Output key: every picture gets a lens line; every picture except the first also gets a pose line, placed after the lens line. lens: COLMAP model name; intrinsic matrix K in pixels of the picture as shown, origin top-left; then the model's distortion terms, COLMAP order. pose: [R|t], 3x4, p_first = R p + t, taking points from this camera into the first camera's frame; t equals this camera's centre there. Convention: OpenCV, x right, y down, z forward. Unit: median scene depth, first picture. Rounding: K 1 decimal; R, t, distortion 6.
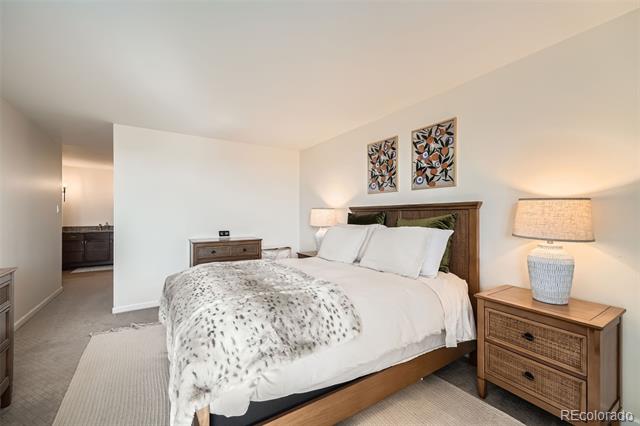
lens RADIAL K [[263.8, 0, 318.6], [0, 263.8, 212.3], [0, 0, 1]] dist [0.002332, 0.000669]
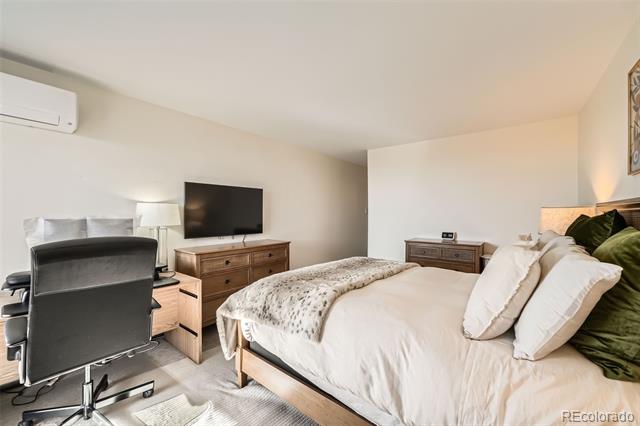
lens RADIAL K [[270.5, 0, 324.6], [0, 270.5, 216.1], [0, 0, 1]] dist [-0.022868, 0.000524]
pose [[0.283405, 0.004950, -0.958988, 0.525830], [0.010111, 0.999916, 0.008149, -0.000935], [0.958947, -0.012005, 0.283331, 0.367078]]
